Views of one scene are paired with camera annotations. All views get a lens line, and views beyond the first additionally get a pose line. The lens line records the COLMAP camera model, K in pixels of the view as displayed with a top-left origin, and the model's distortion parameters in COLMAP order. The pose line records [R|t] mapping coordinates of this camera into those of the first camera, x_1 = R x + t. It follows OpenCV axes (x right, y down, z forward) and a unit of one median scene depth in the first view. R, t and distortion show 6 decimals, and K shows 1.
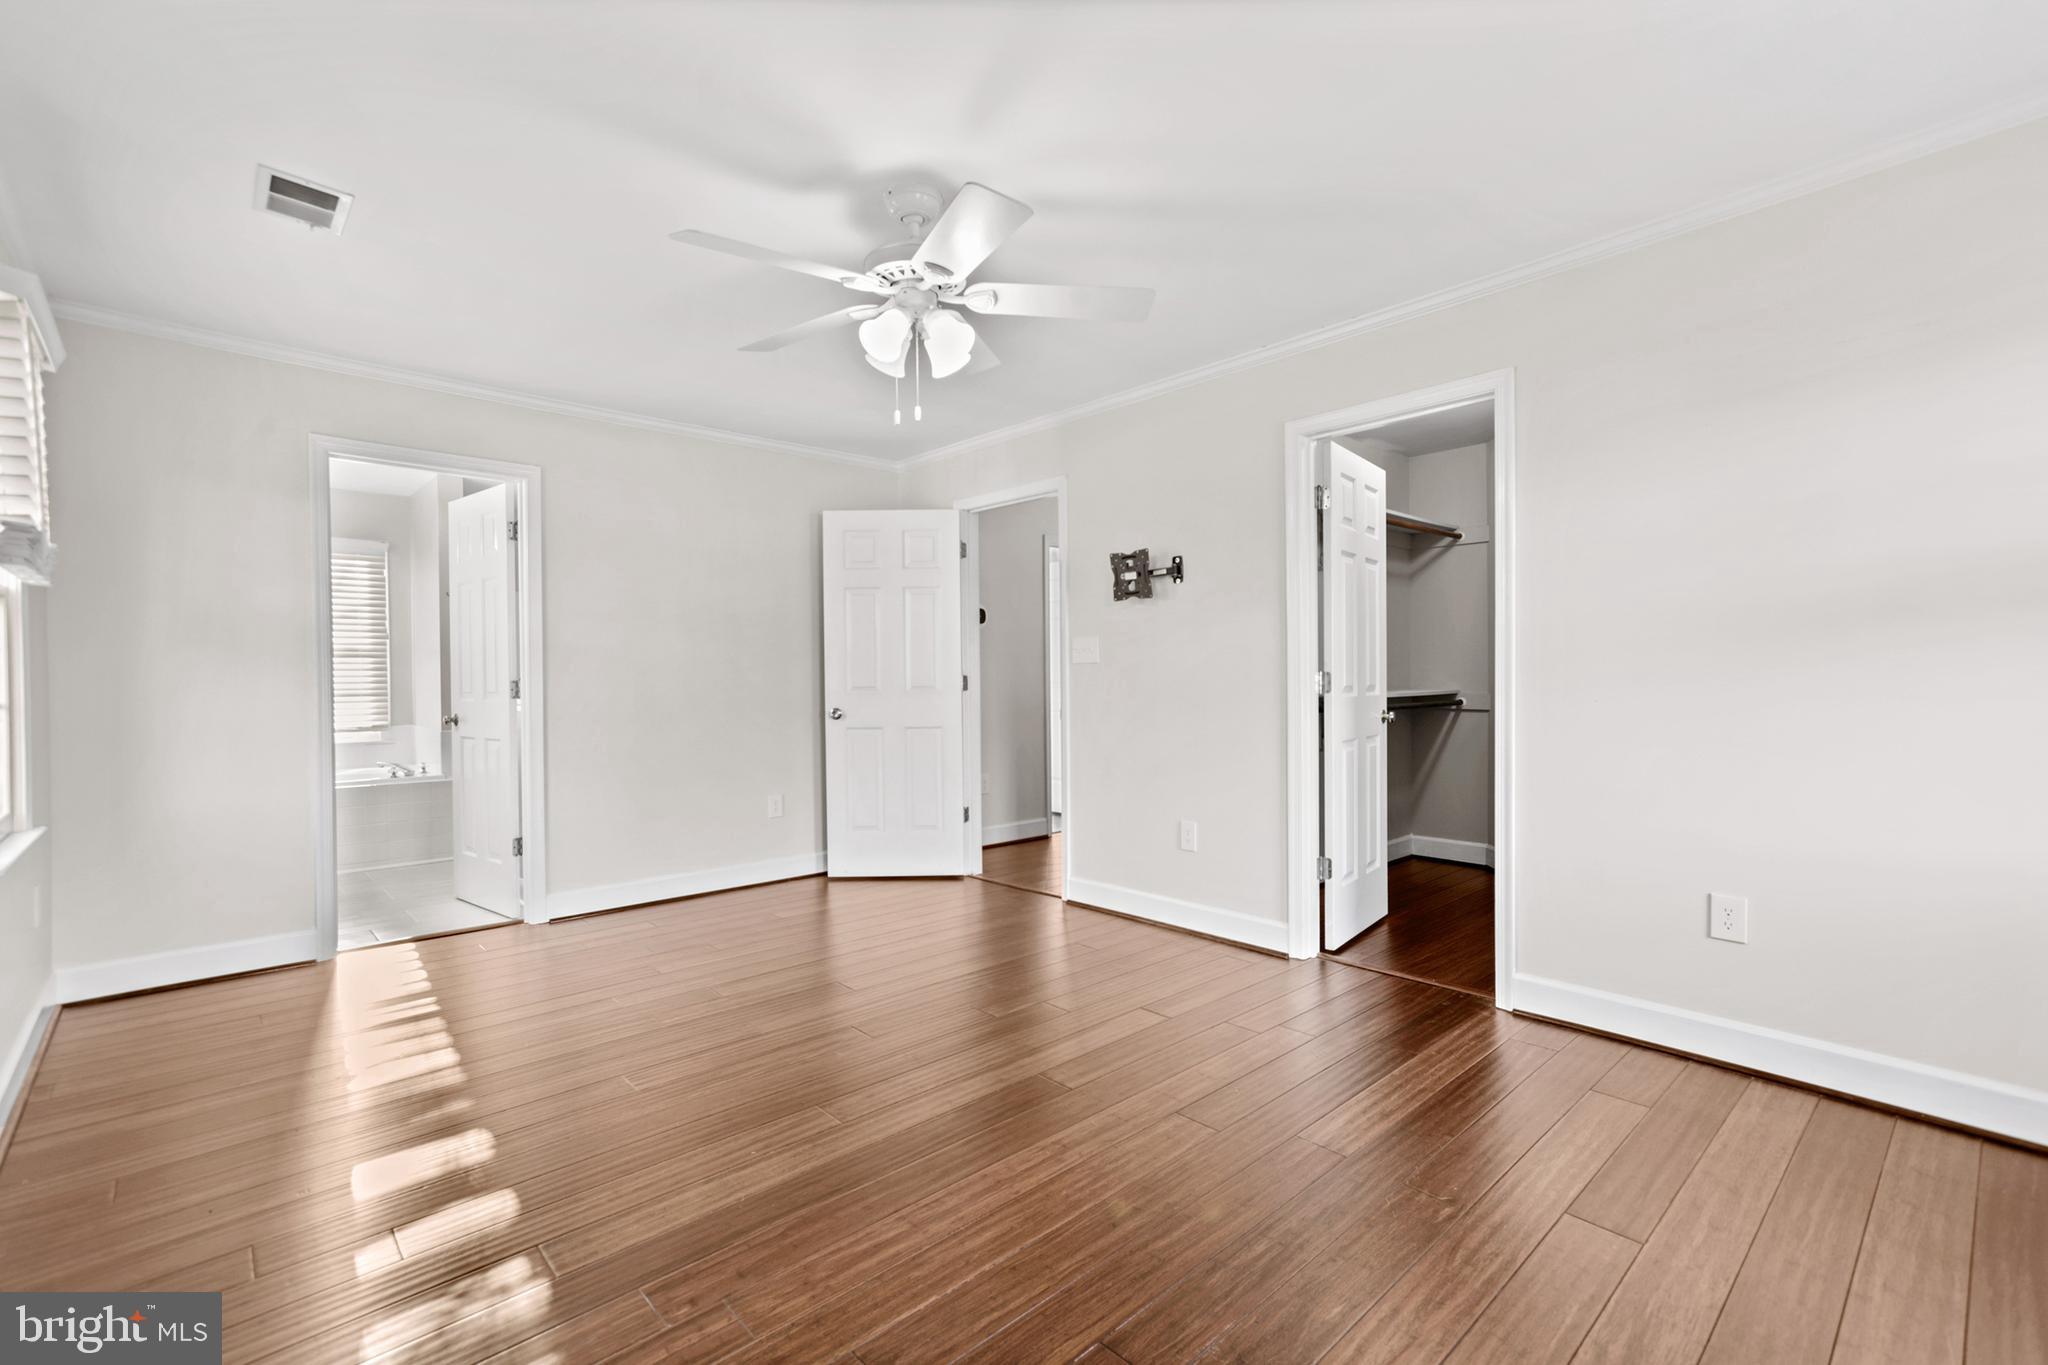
lens RADIAL K [[920.2, 0, 1024.0], [0, 920.2, 682.5], [0, 0, 1]] dist [-0.017858, 0.029271]
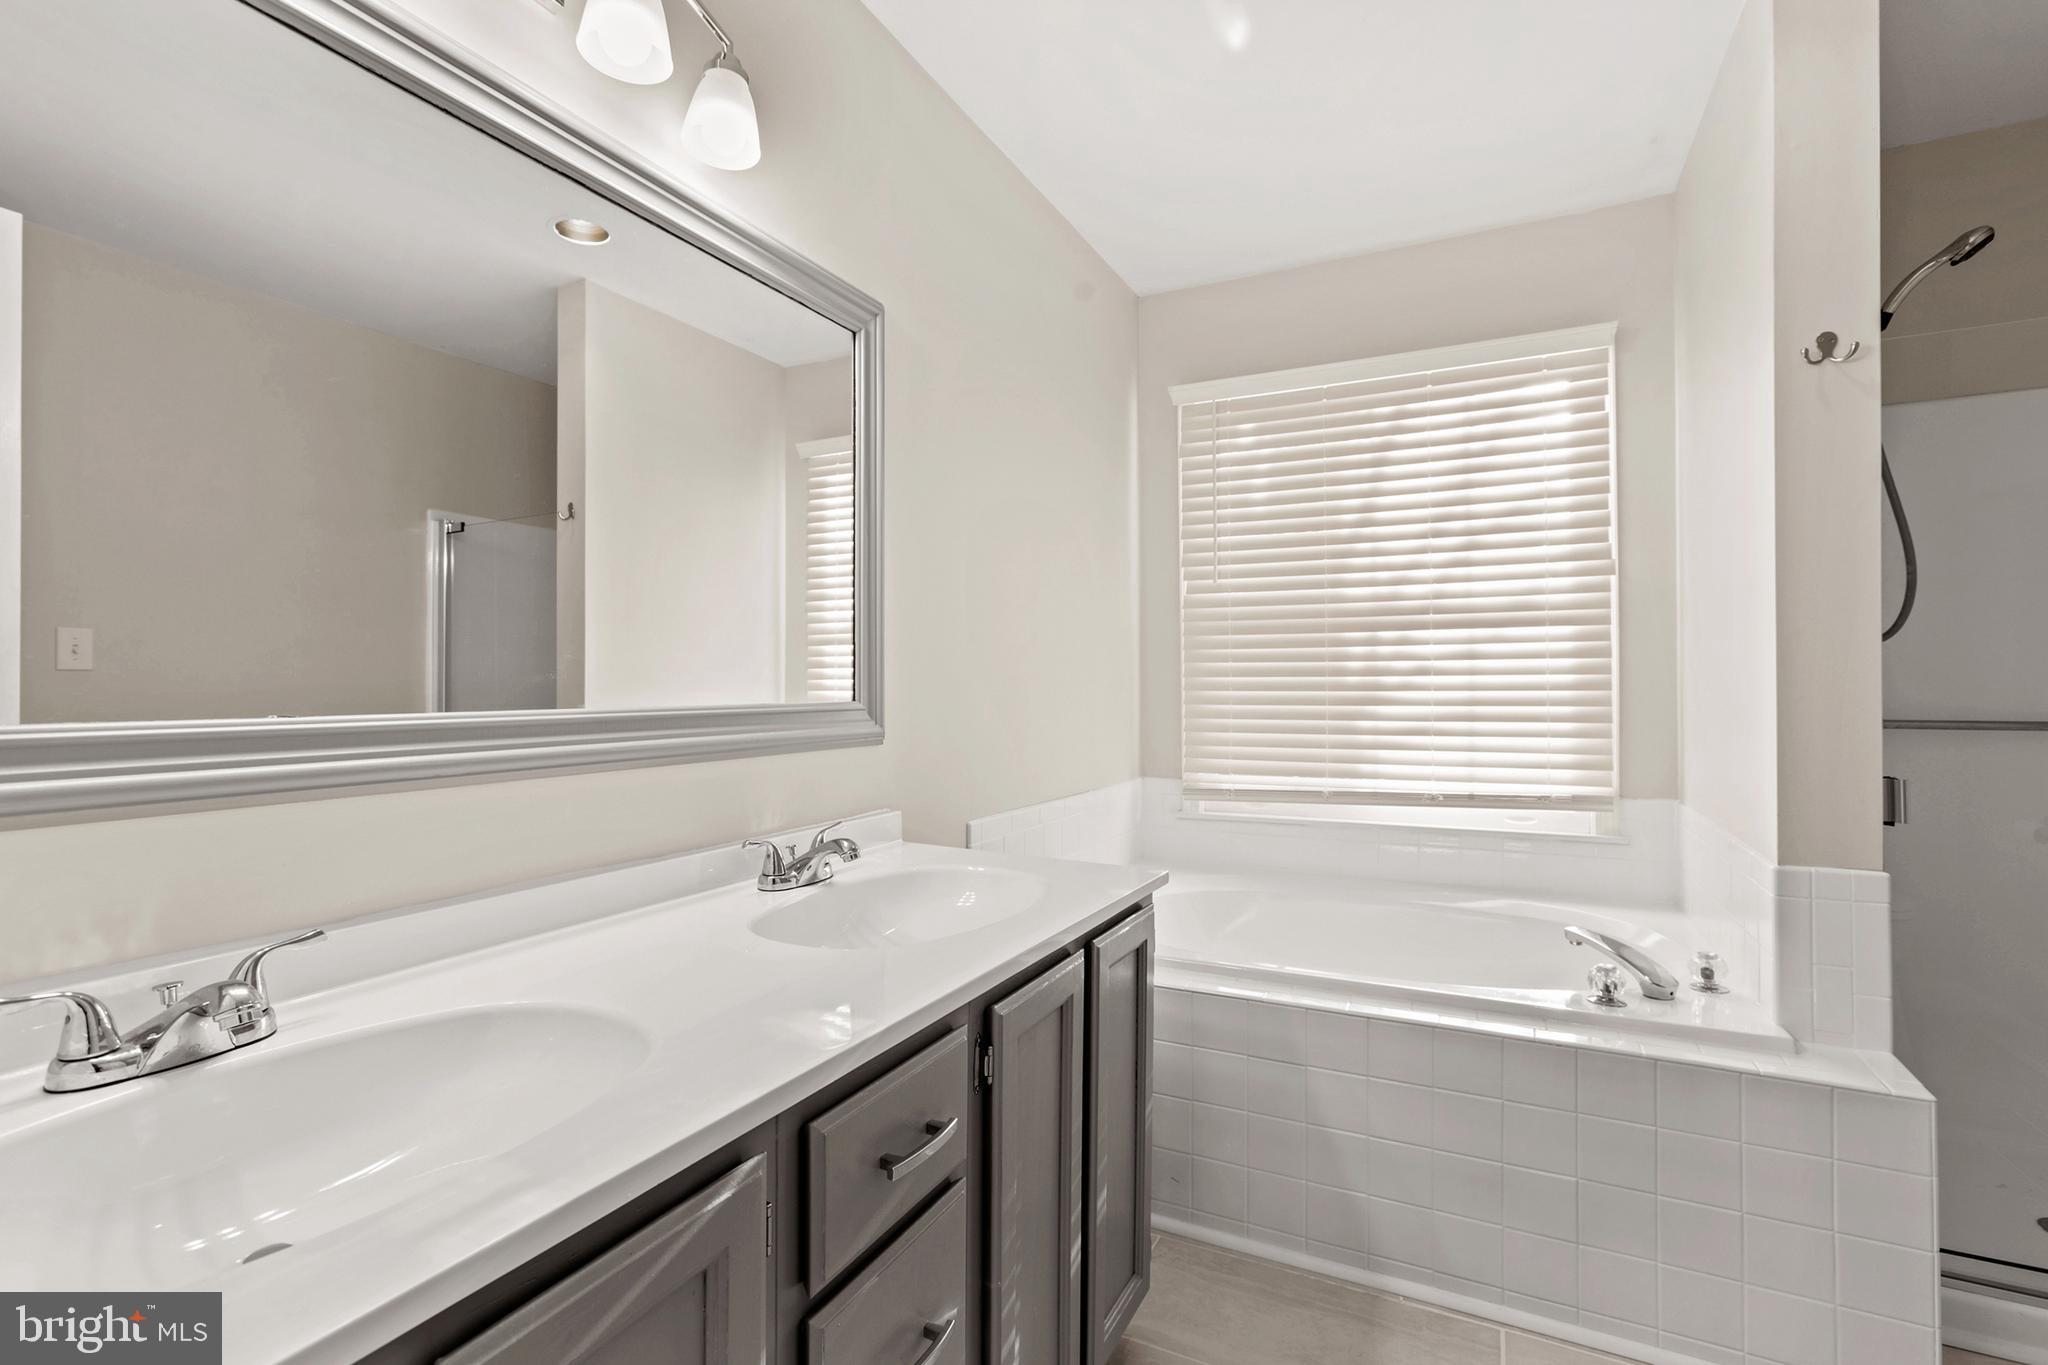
lens RADIAL K [[920.2, 0, 1024.0], [0, 920.2, 682.5], [0, 0, 1]] dist [-0.017858, 0.029271]
pose [[0.344583, 0.003747, -0.938749, -0.416352], [-0.006376, 0.999978, 0.001651, -0.000971], [0.938734, 0.005417, 0.344599, 0.636057]]
